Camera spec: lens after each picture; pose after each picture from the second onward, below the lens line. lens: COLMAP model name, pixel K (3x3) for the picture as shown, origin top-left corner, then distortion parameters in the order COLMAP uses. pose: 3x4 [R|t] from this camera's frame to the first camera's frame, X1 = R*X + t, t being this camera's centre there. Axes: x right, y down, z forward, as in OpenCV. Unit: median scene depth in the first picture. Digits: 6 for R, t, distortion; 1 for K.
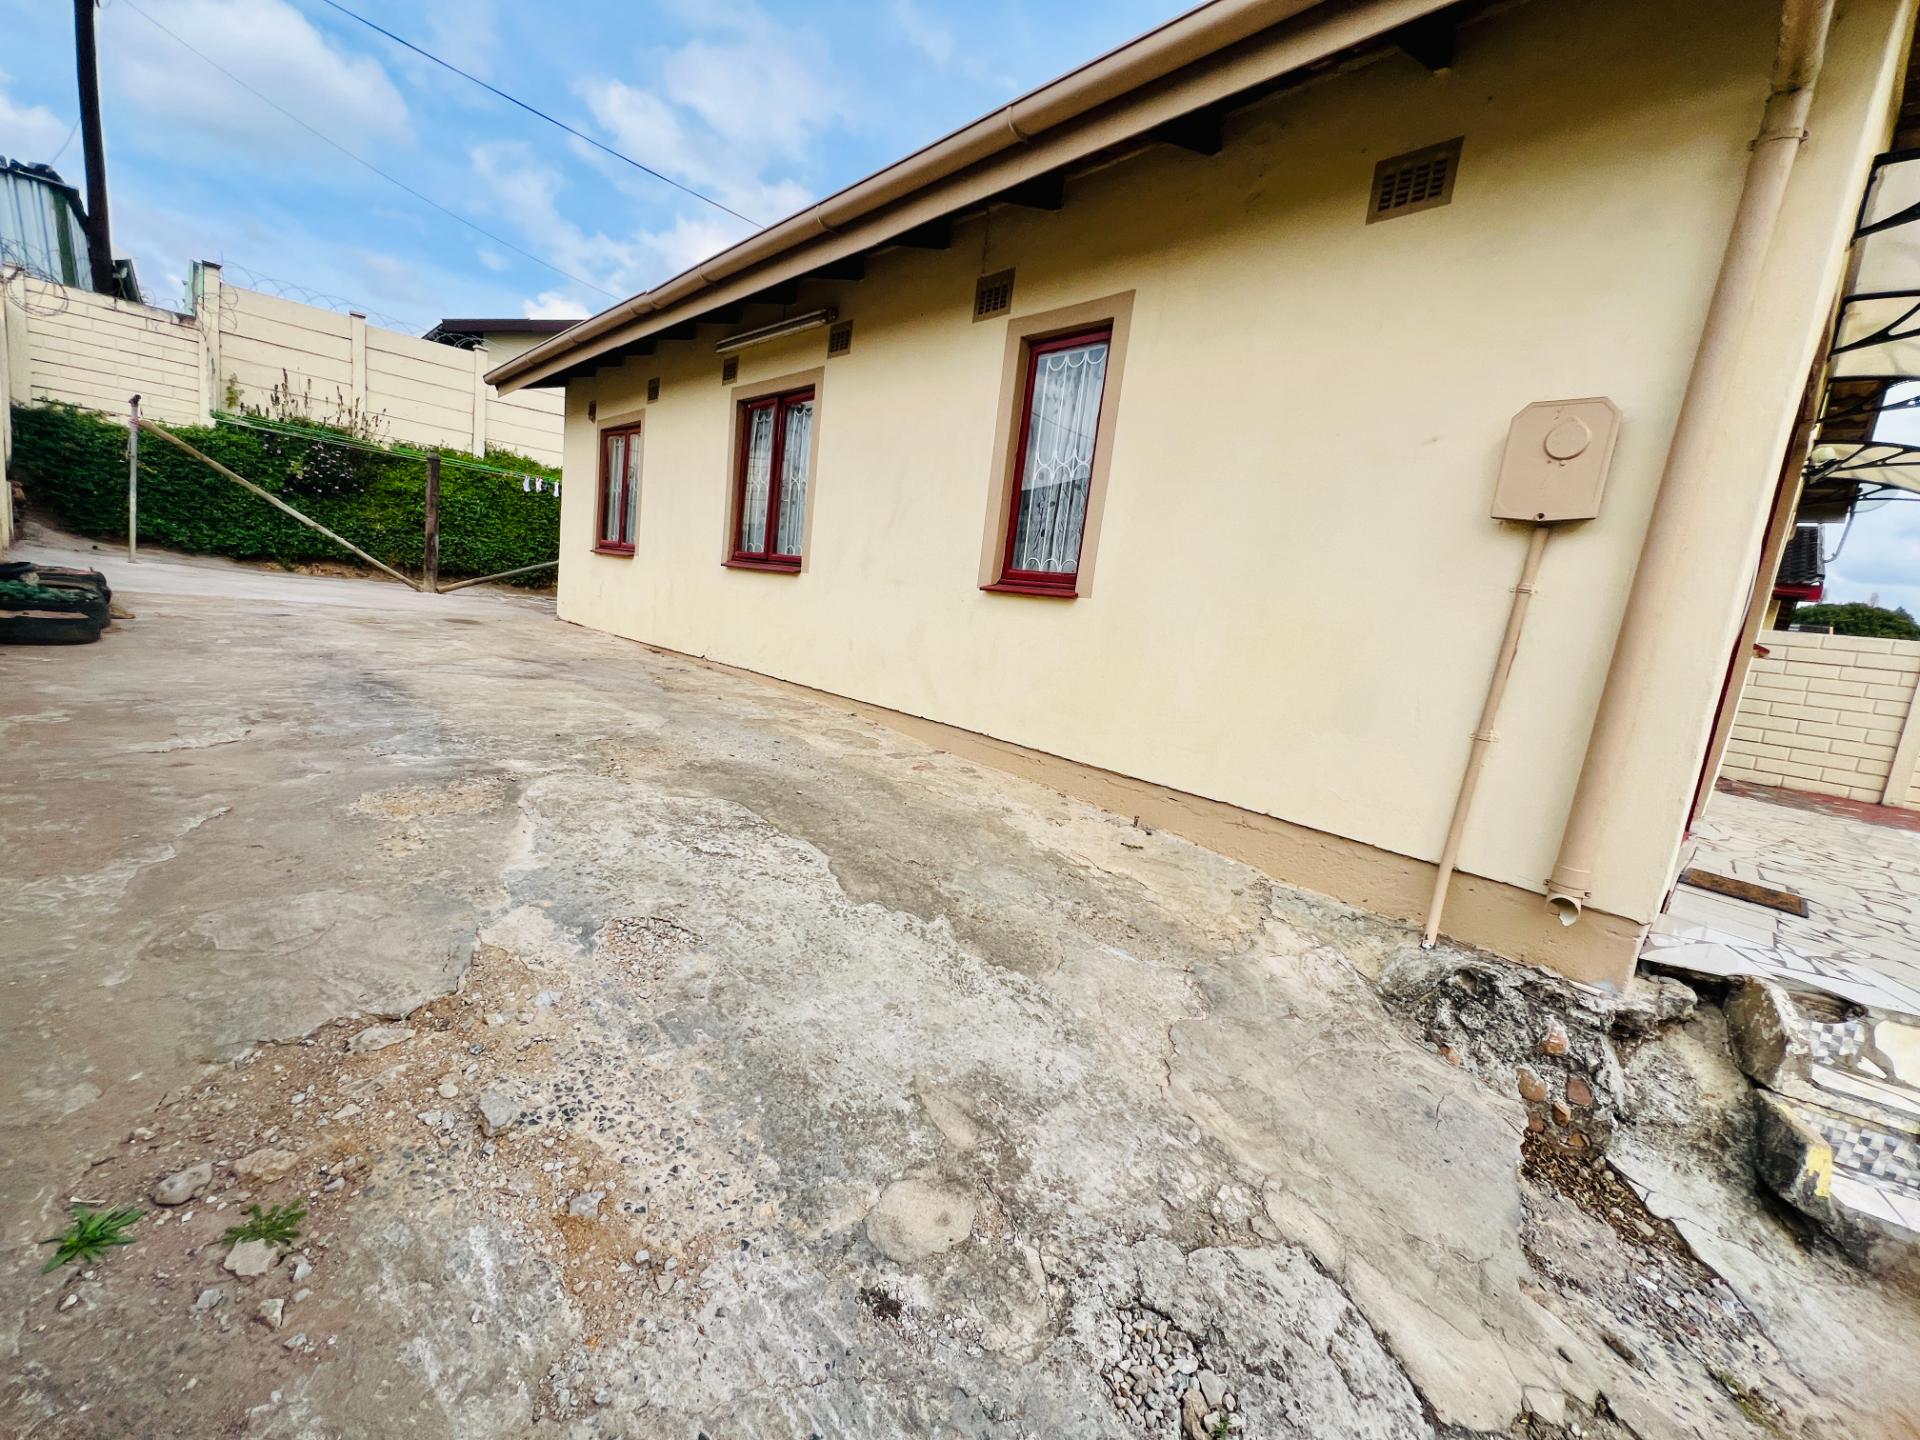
lens RADIAL K [[770.6, 0, 956.2], [0, 770.6, 720.4], [0, 0, 1]] dist [0.000469, -0.000397]
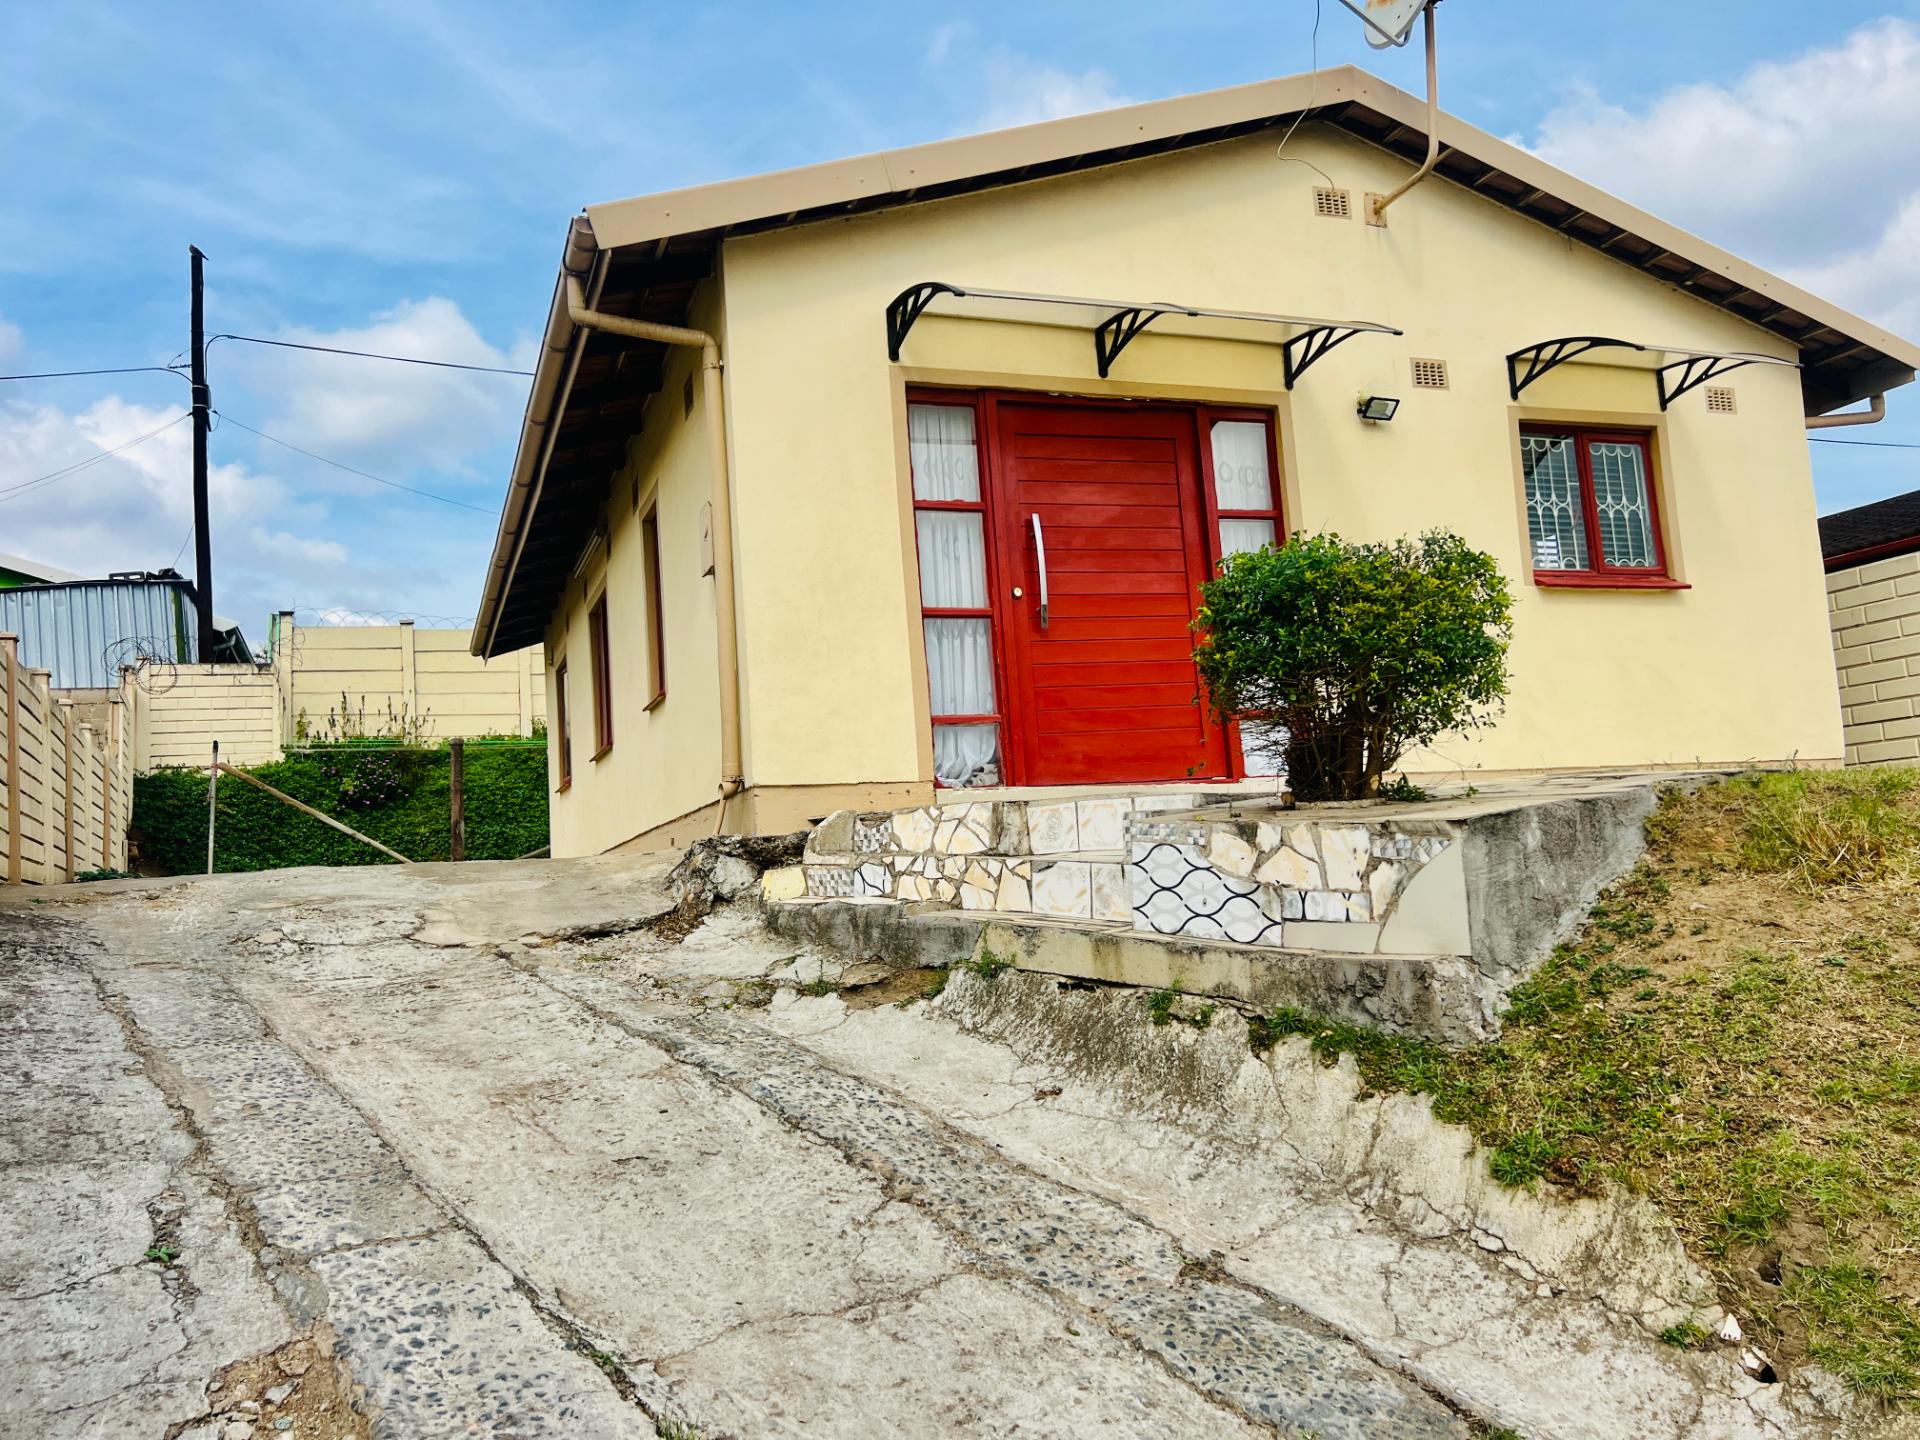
lens RADIAL K [[1449.5, 0, 962.4], [0, 1449.5, 727.1], [0, 0, 1]] dist [0.010102, 0.003775]
pose [[0.904157, -0.223532, -0.364051, 0.548122], [0.114288, 0.947686, -0.298044, 0.248149], [0.411628, 0.227872, 0.882404, -0.326002]]
